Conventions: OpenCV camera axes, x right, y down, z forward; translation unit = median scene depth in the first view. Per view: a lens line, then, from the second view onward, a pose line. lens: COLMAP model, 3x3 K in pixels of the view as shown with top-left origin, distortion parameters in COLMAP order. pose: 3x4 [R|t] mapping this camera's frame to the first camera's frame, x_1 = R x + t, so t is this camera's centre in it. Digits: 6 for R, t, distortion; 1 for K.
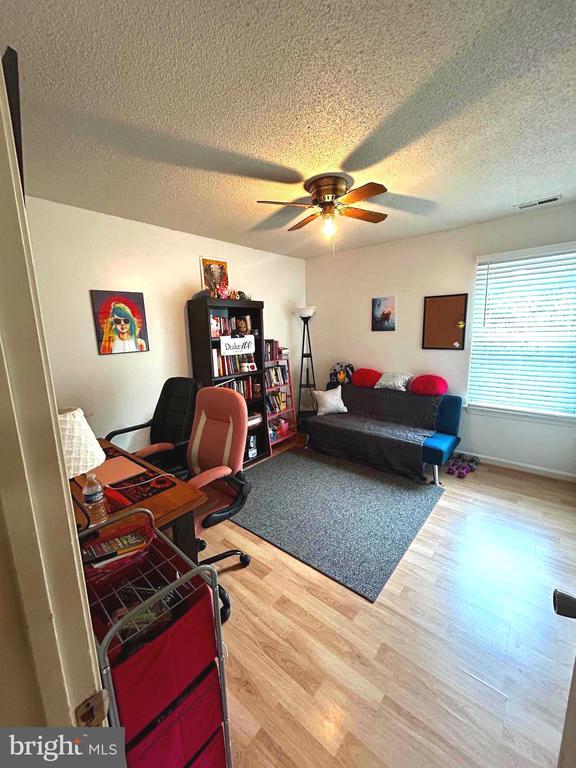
lens RADIAL K [[309.8, 0, 288.0], [0, 309.8, 384.0], [0, 0, 1]] dist [-0.000820, 0.000873]
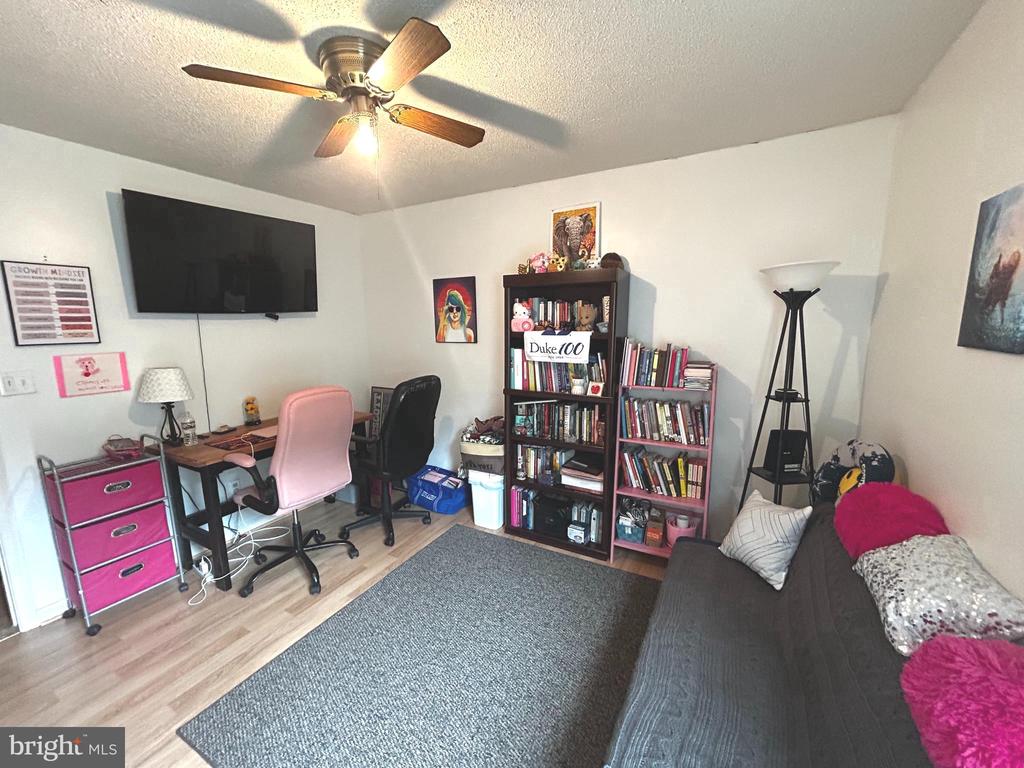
lens RADIAL K [[413.1, 0, 512.0], [0, 413.1, 384.0], [0, 0, 1]] dist [-0.000820, 0.000873]
pose [[0.200247, 0.183022, -0.962499, 0.627188], [-0.169554, 0.974048, 0.149942, -0.165136], [0.964962, 0.133170, 0.226082, 0.758785]]
